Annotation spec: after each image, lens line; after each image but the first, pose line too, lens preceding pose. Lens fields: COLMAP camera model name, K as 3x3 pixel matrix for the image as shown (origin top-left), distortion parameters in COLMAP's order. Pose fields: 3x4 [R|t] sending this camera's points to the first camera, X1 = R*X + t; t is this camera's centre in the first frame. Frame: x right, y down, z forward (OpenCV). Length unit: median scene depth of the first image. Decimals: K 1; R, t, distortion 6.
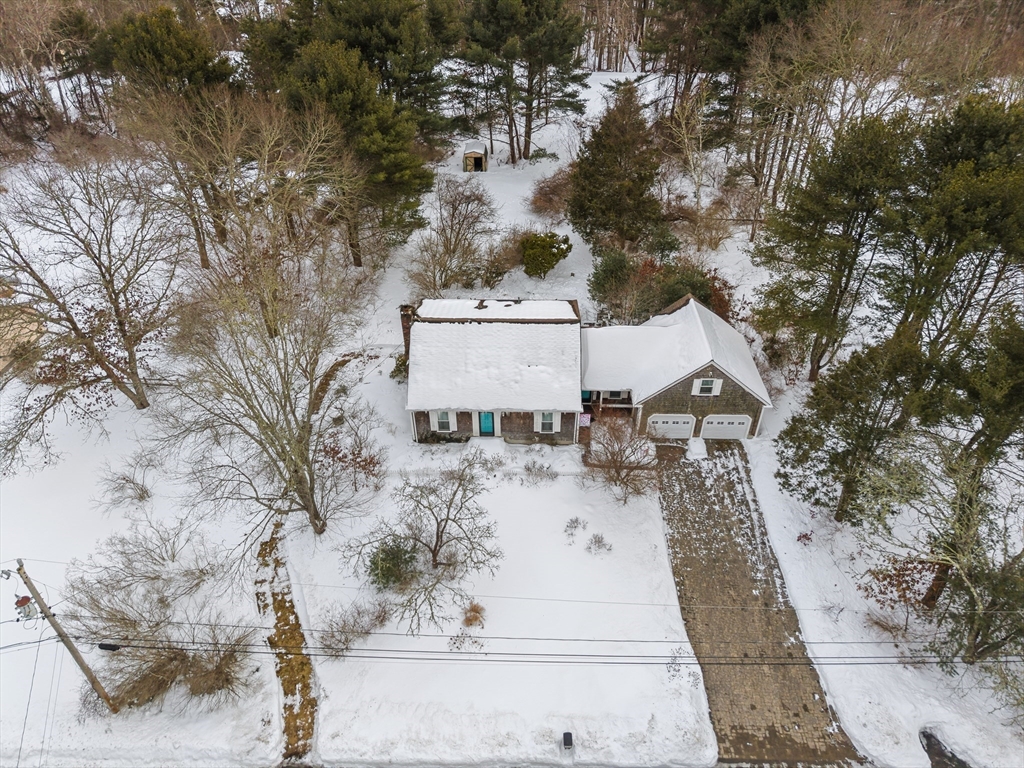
lens RADIAL K [[685.7, 0, 508.9], [0, 685.7, 385.0], [0, 0, 1]] dist [0.006450, -0.005979]
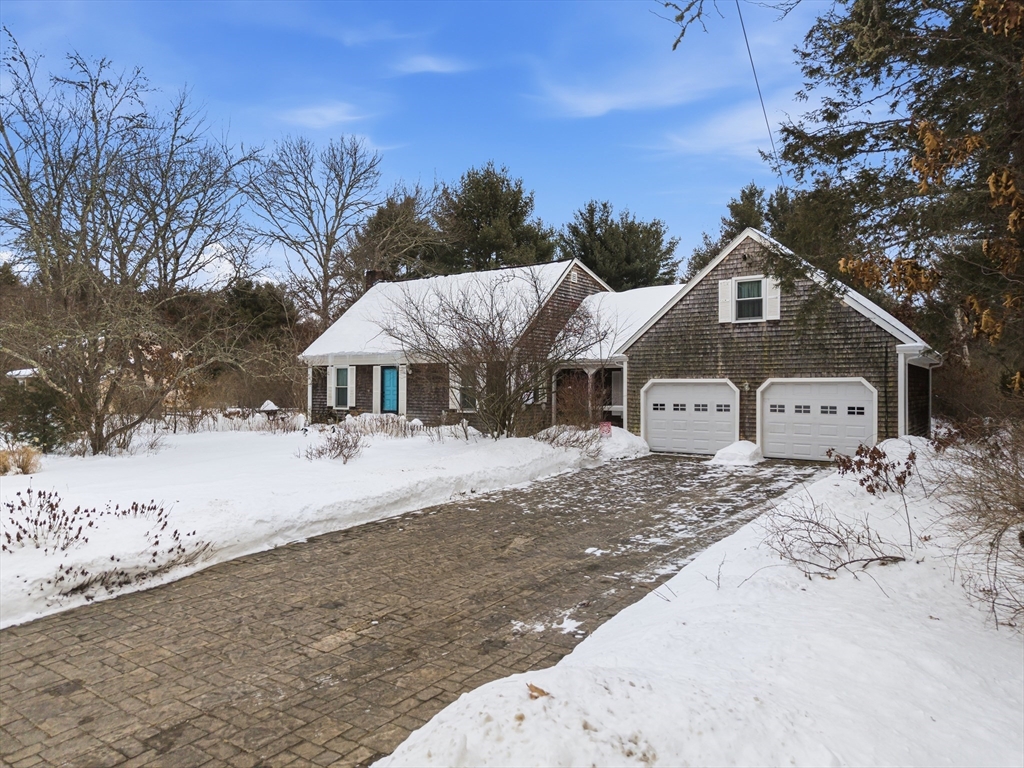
lens RADIAL K [[685.7, 0, 509.6], [0, 685.7, 388.3], [0, 0, 1]] dist [0.006450, -0.005979]
pose [[0.834018, 0.015764, -0.551513, 0.409019], [-0.353526, 0.782704, -0.512244, 0.343103], [0.423596, 0.622195, 0.658361, 0.661436]]
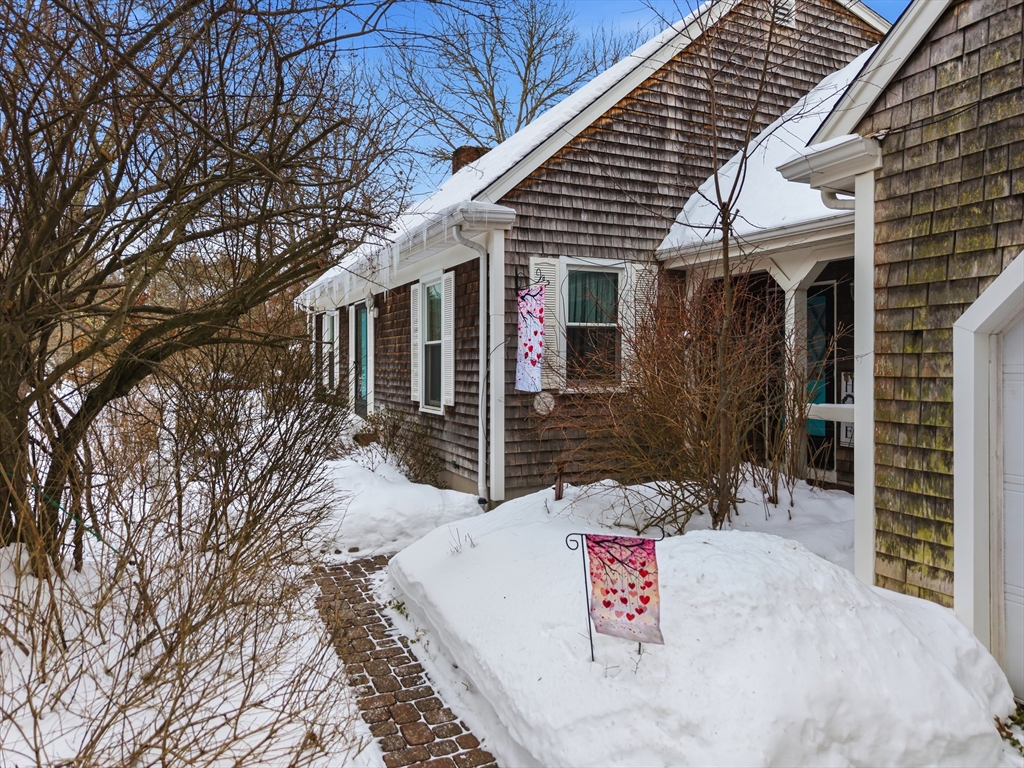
lens RADIAL K [[685.7, 0, 513.1], [0, 685.7, 384.8], [0, 0, 1]] dist [0.006450, -0.005979]
pose [[0.330645, 0.018523, -0.943573, 0.273841], [-0.590245, 0.784195, -0.191438, 0.107623], [0.736400, 0.620238, 0.270223, 0.974155]]
